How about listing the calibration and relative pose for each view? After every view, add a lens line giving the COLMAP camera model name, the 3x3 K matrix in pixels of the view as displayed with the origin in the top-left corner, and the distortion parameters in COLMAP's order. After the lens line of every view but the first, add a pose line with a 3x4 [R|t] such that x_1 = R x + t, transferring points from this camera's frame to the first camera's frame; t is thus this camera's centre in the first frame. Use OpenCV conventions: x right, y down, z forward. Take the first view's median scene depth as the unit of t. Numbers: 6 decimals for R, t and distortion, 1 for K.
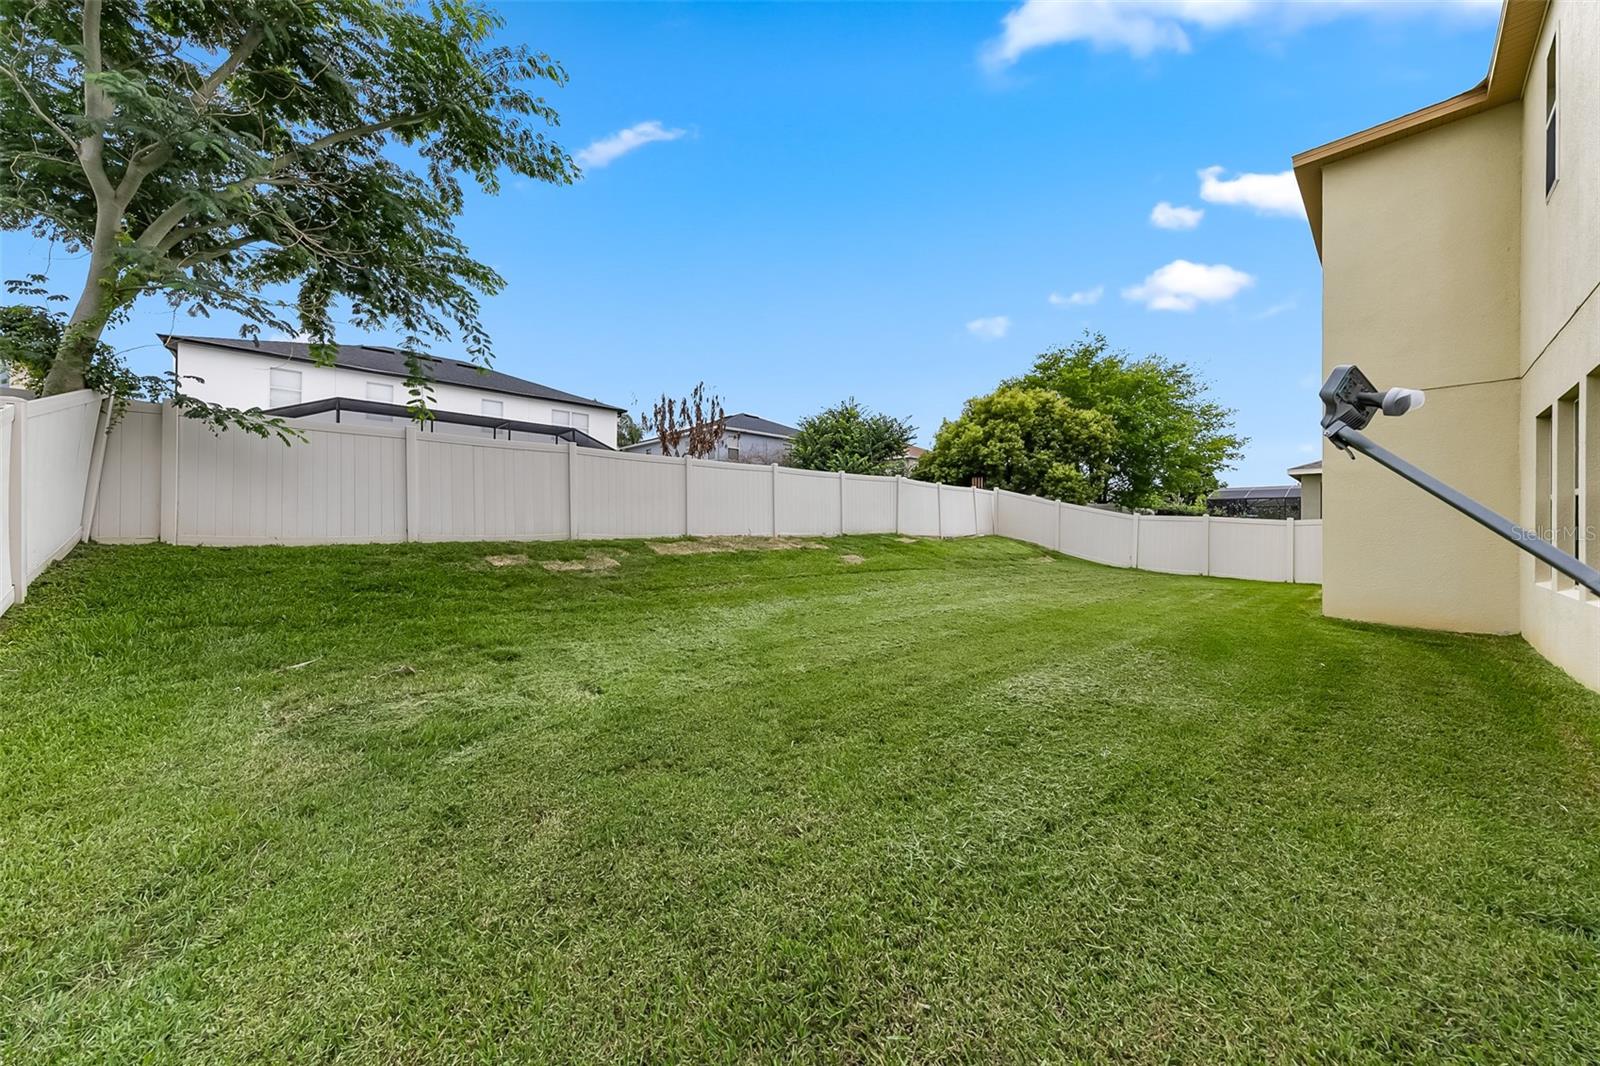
lens RADIAL K [[541.0, 0, 803.3], [0, 541.0, 524.8], [0, 0, 1]] dist [0.002442, 0.000046]
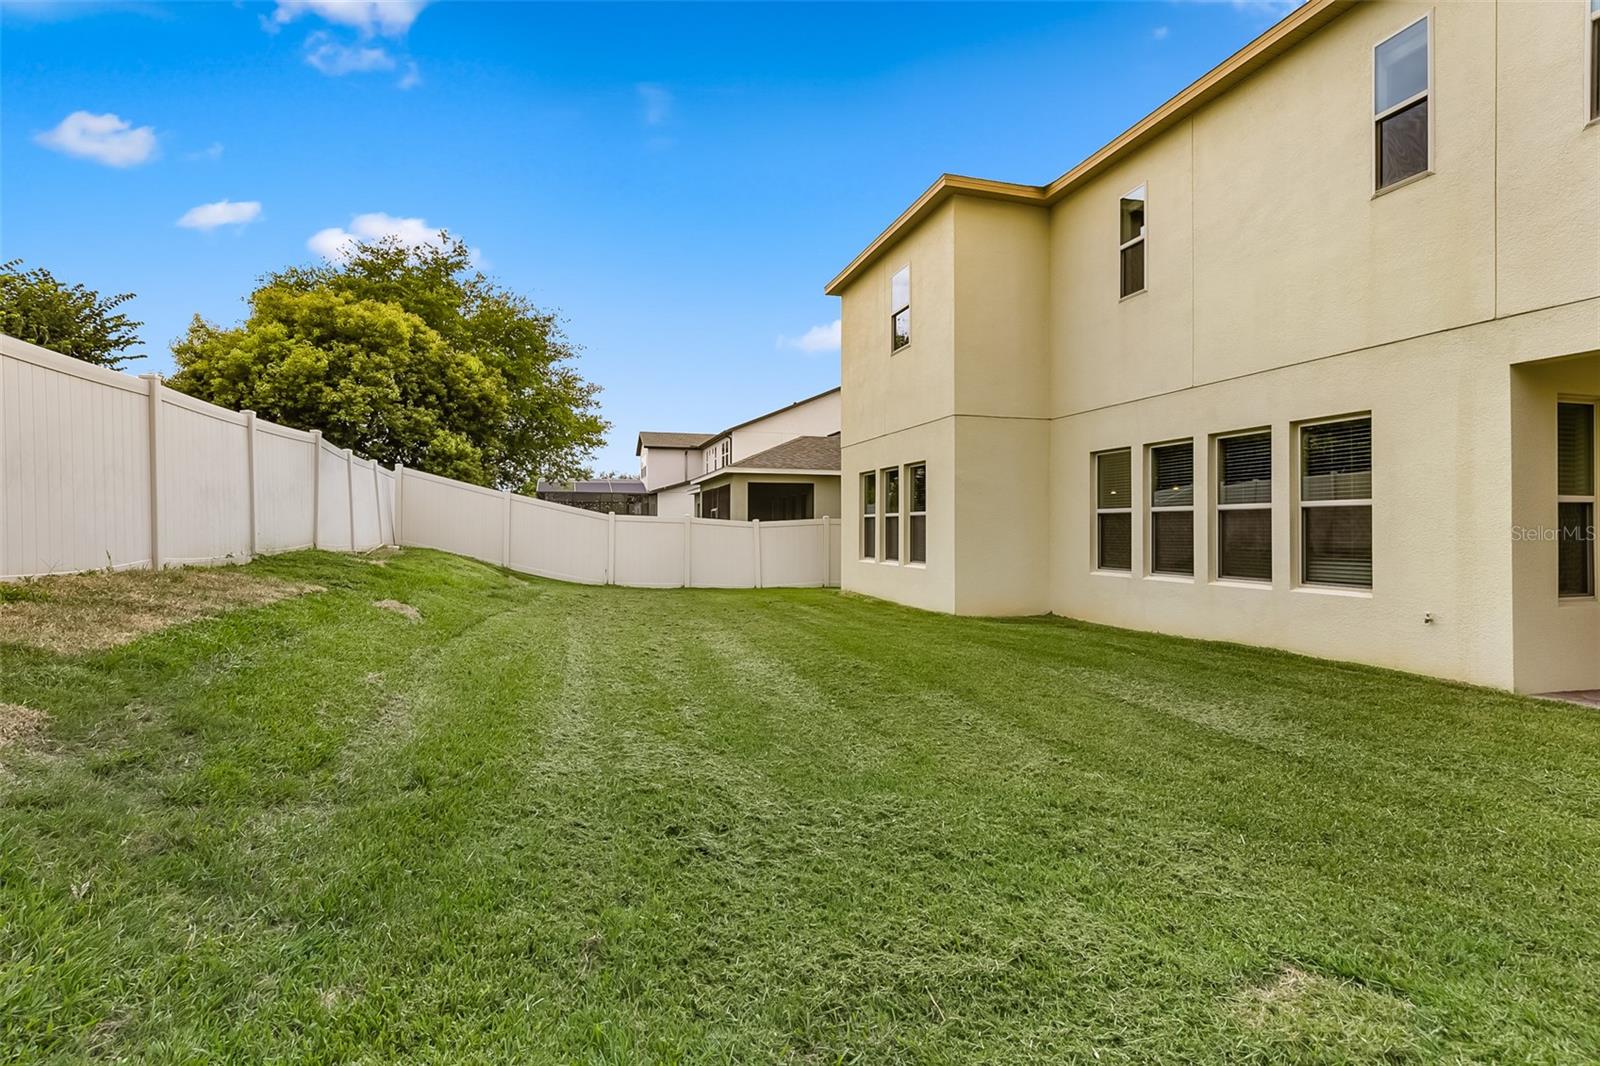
lens RADIAL K [[821.8, 0, 800.8], [0, 821.8, 529.3], [0, 0, 1]] dist [0.002167, 0.000183]
pose [[0.429877, -0.008721, 0.902845, -0.224541], [0.004128, 0.999962, 0.007693, -0.003236], [-0.902878, 0.000419, 0.429897, 0.198572]]
